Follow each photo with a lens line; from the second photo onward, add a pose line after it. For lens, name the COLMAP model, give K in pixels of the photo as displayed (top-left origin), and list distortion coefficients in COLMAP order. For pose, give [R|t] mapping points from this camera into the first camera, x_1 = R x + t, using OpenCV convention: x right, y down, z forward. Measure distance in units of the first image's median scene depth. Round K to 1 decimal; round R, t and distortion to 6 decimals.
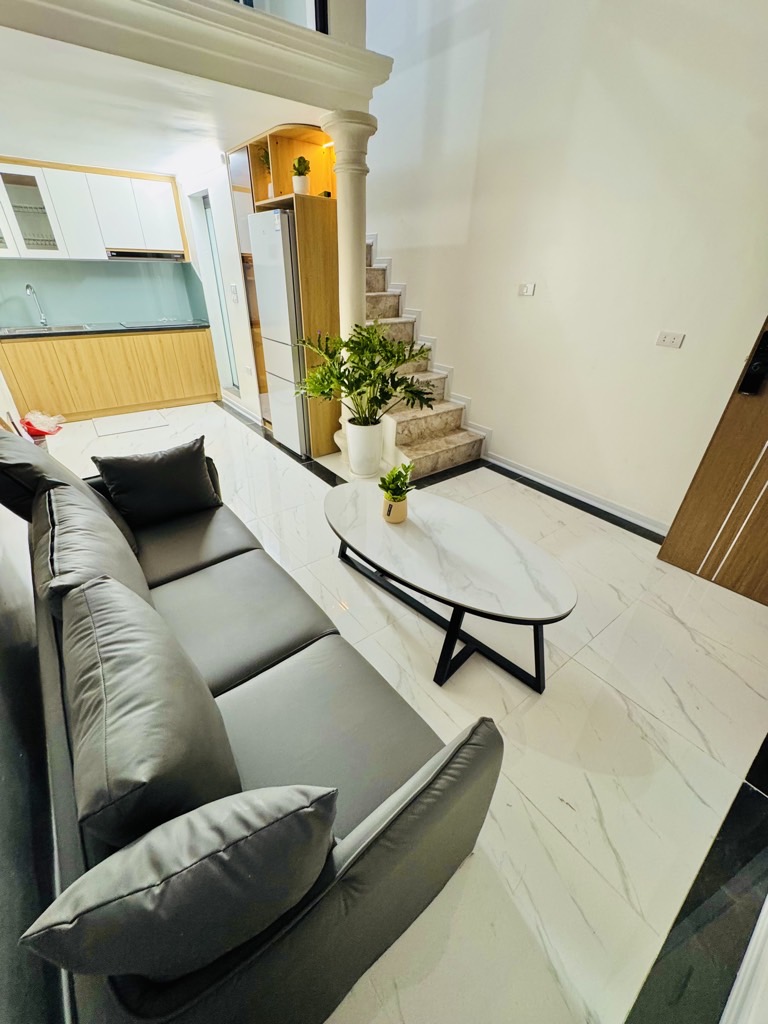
lens RADIAL K [[409.3, 0, 384.8], [0, 409.3, 512.6], [0, 0, 1]] dist [-0.002538, 0.000007]
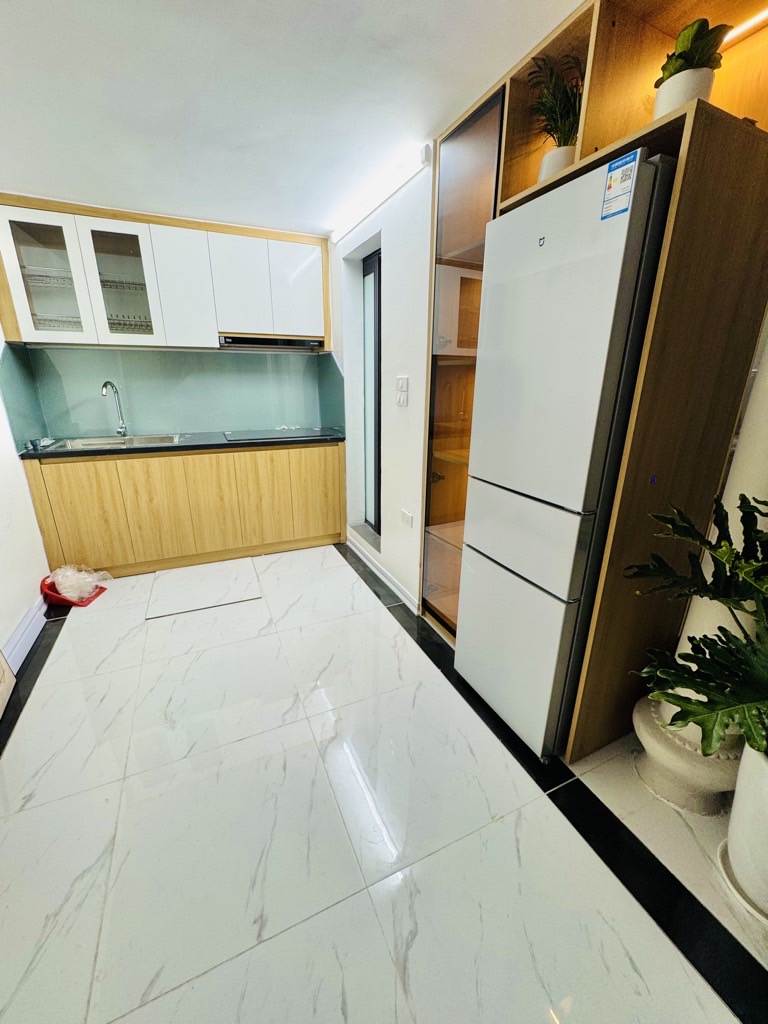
lens RADIAL K [[409.3, 0, 382.3], [0, 409.3, 513.1], [0, 0, 1]] dist [-0.002538, 0.000007]
pose [[0.972672, 0.058460, -0.224702, -0.278961], [-0.105441, 0.973450, -0.203167, -0.275562], [0.206859, 0.221307, 0.953012, 0.533872]]
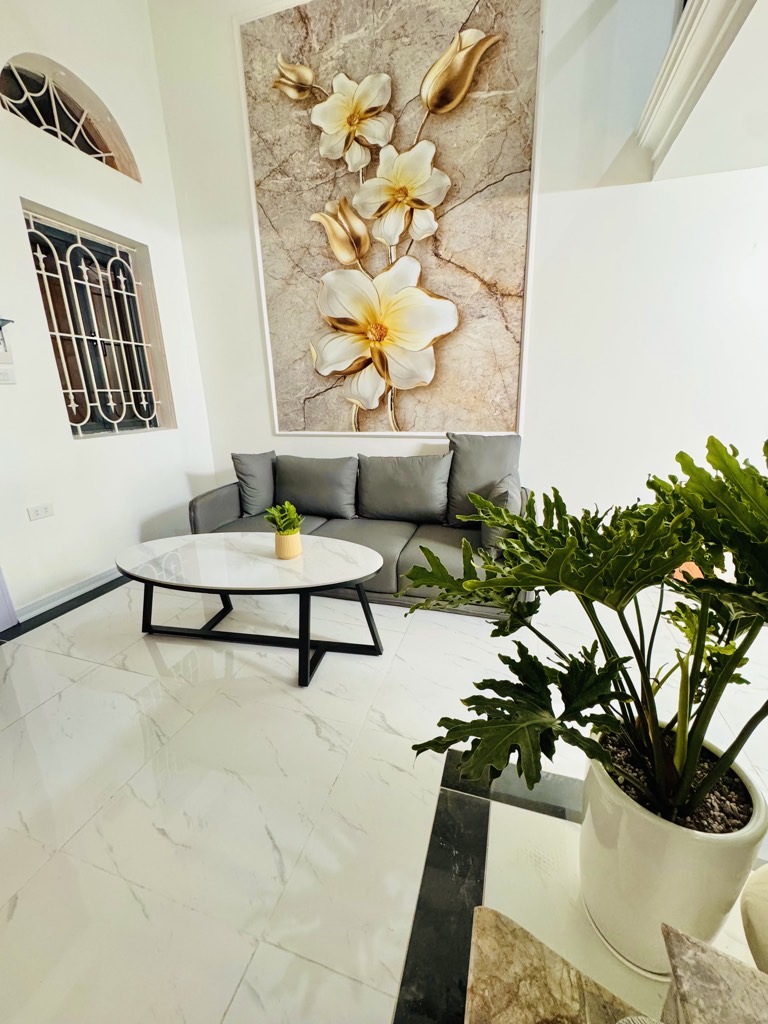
lens RADIAL K [[409.3, 0, 383.7], [0, 409.3, 511.9], [0, 0, 1]] dist [-0.002538, 0.000007]
pose [[-0.824183, 0.152338, -0.545449, 0.187952], [-0.289049, 0.715088, 0.636475, -0.396849], [0.487003, 0.682233, -0.545331, 0.829556]]
